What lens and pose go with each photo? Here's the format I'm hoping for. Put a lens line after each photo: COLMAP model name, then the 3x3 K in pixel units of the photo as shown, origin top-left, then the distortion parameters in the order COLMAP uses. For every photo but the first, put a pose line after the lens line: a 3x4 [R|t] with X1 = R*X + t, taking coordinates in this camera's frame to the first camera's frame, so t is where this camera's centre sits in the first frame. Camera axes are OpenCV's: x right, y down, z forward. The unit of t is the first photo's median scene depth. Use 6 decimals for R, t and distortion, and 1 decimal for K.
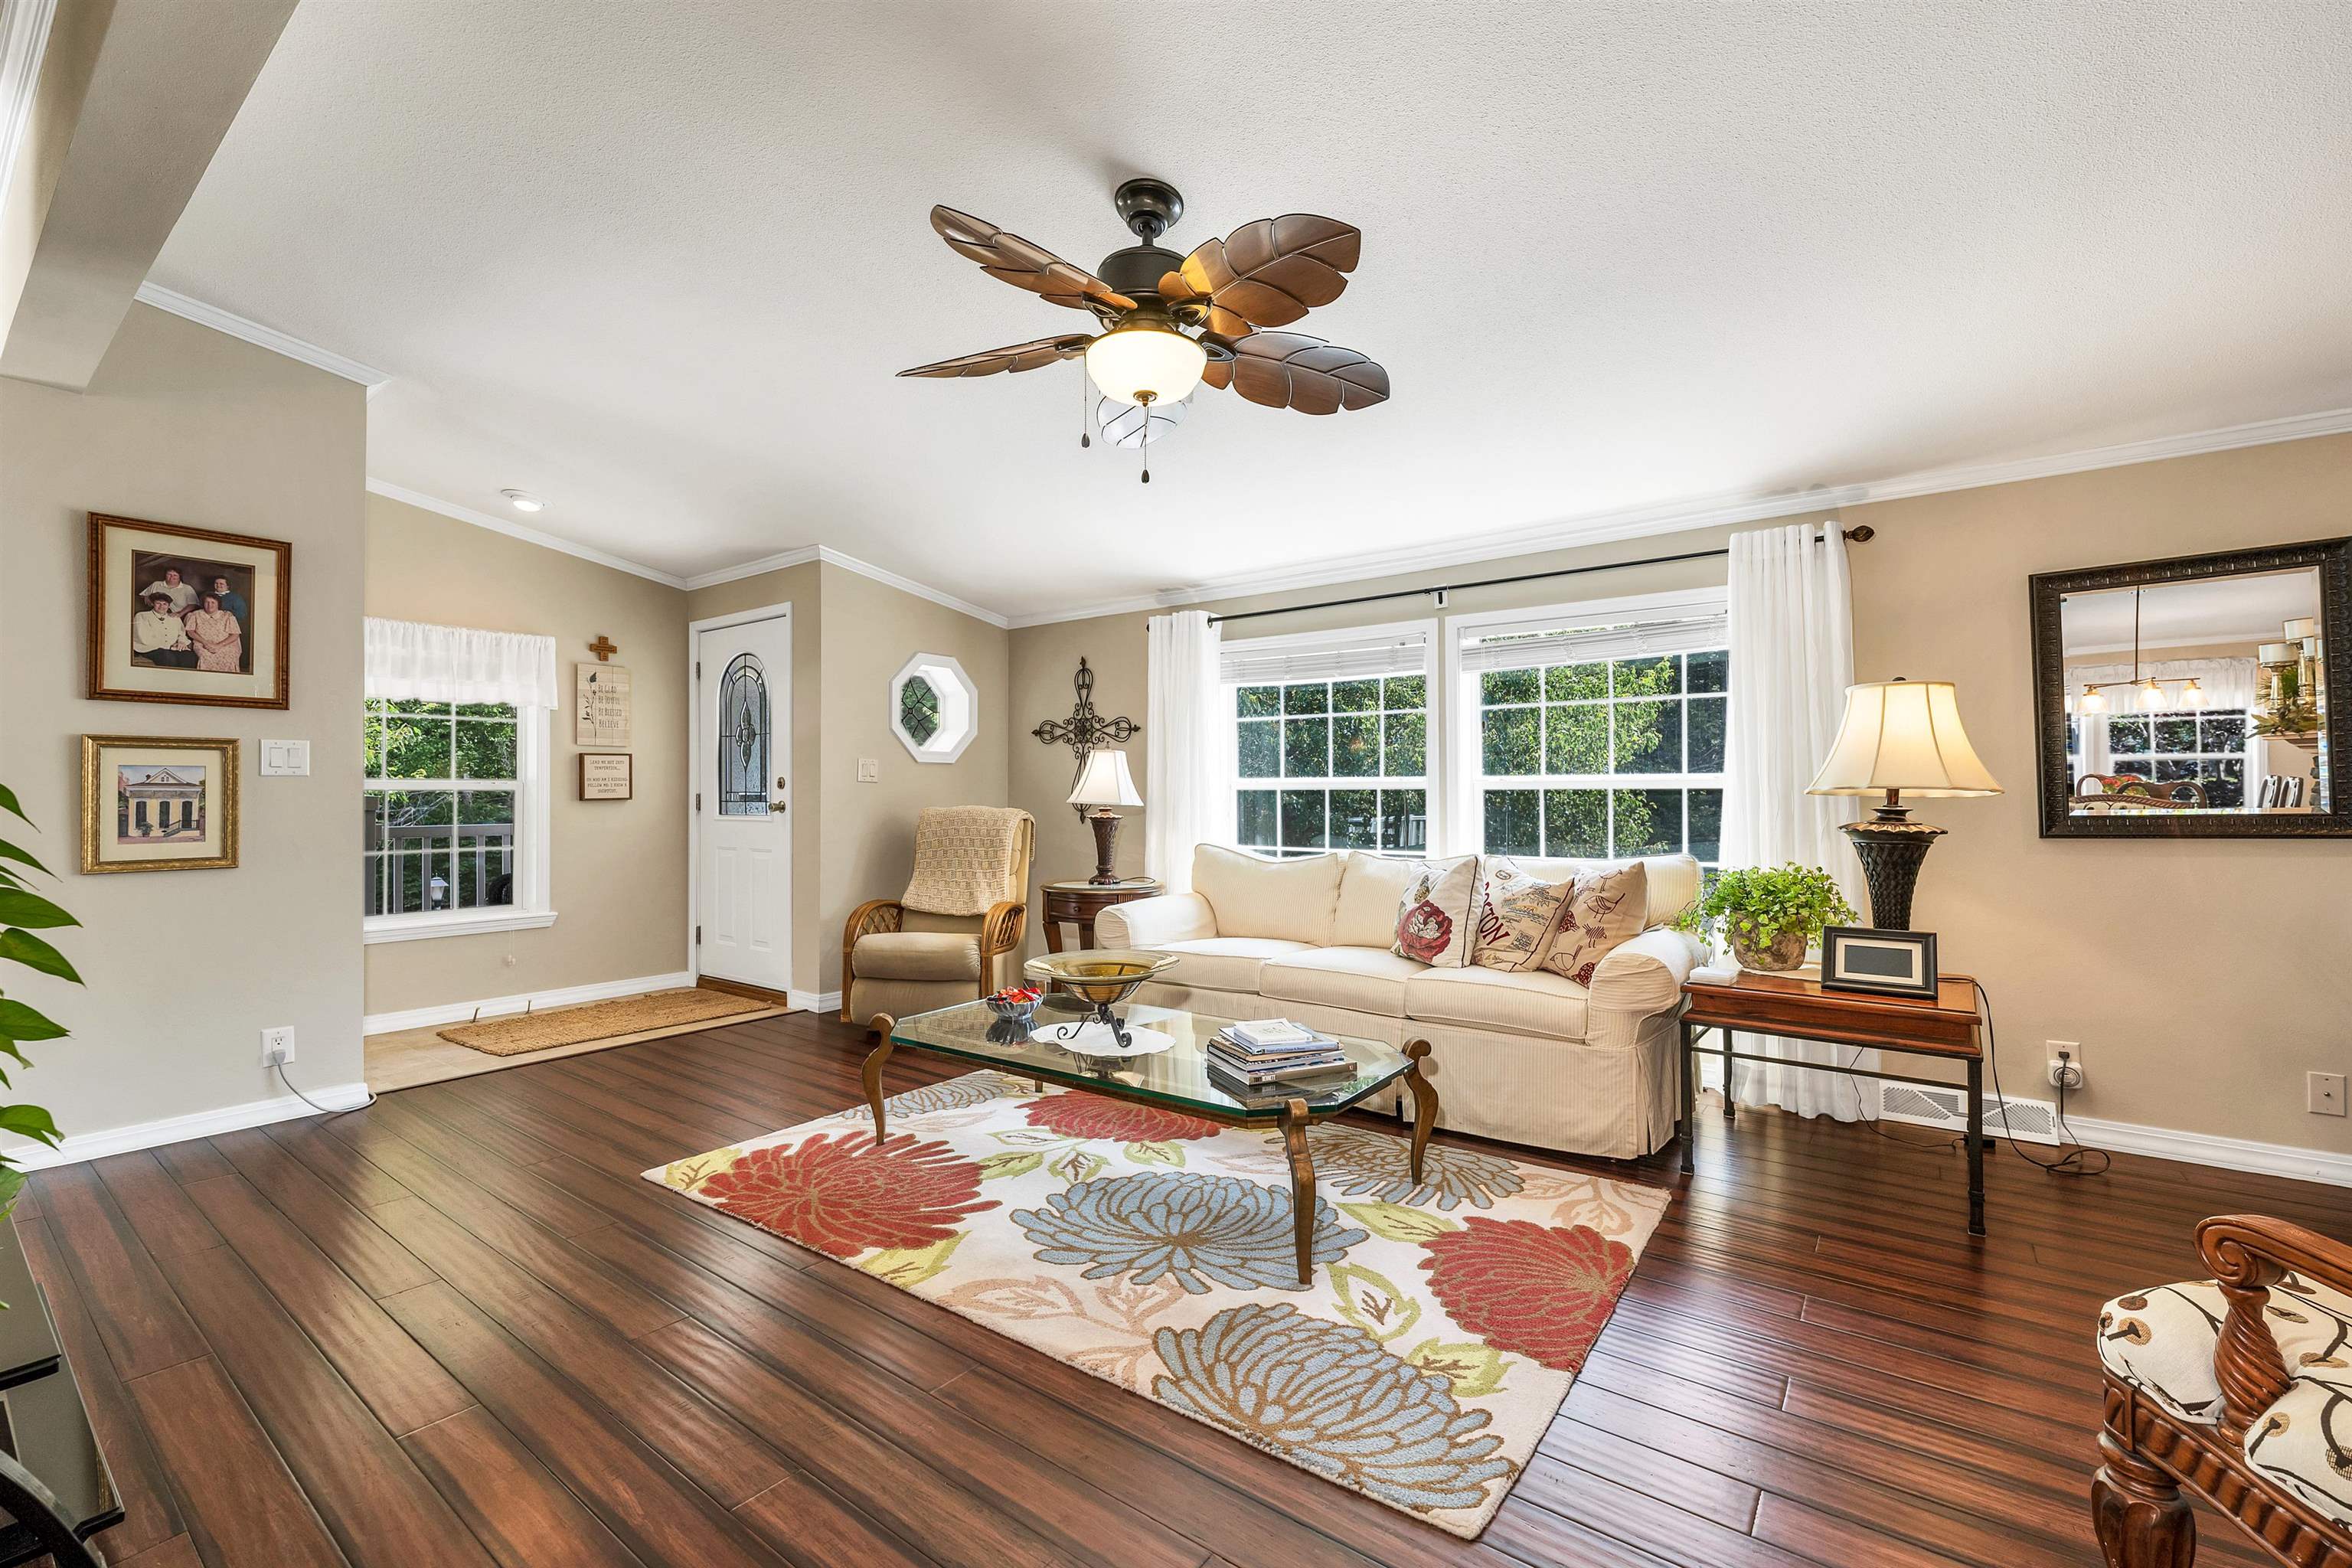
lens RADIAL K [[986.5, 0, 1216.3], [0, 986.5, 780.5], [0, 0, 1]] dist [0.001054, 0.000199]
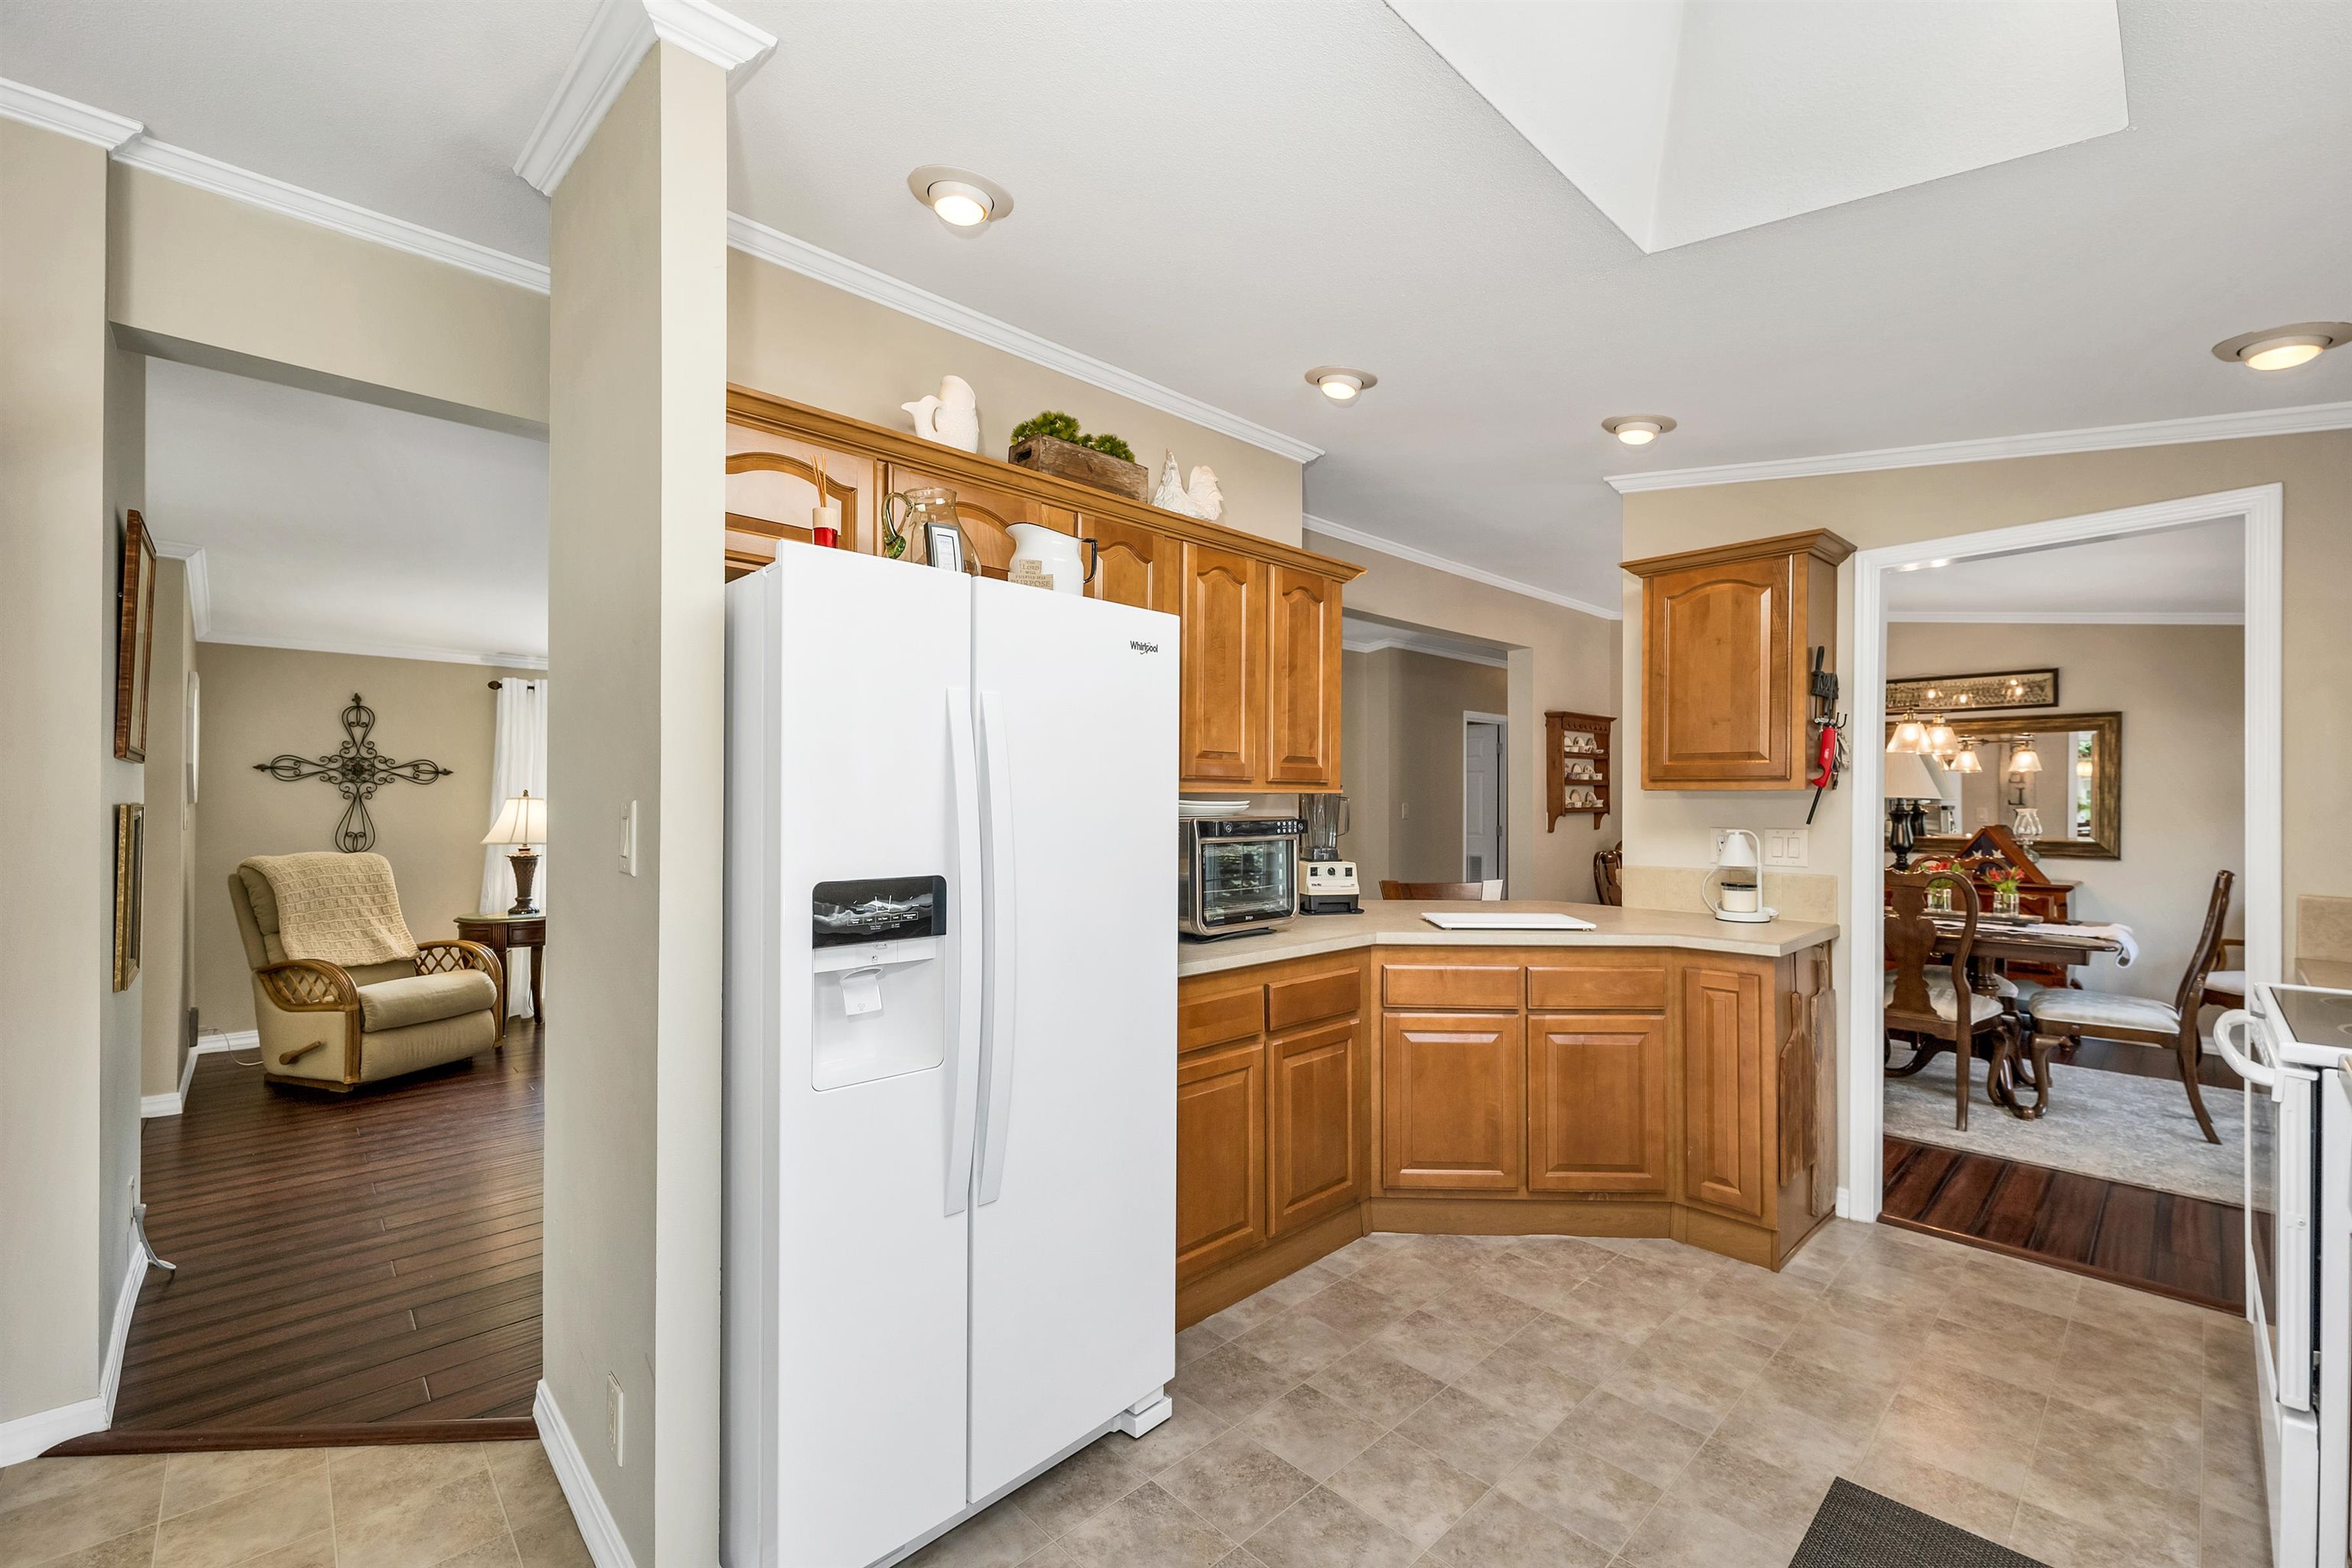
lens RADIAL K [[972.0, 0, 1174.0], [0, 972.0, 795.8], [0, 0, 1]] dist [0.003503, -0.000547]
pose [[0.180296, 0.009309, 0.983568, -1.442334], [-0.018317, 0.999814, -0.006105, -0.053012], [-0.983442, -0.016916, 0.180433, 0.062916]]
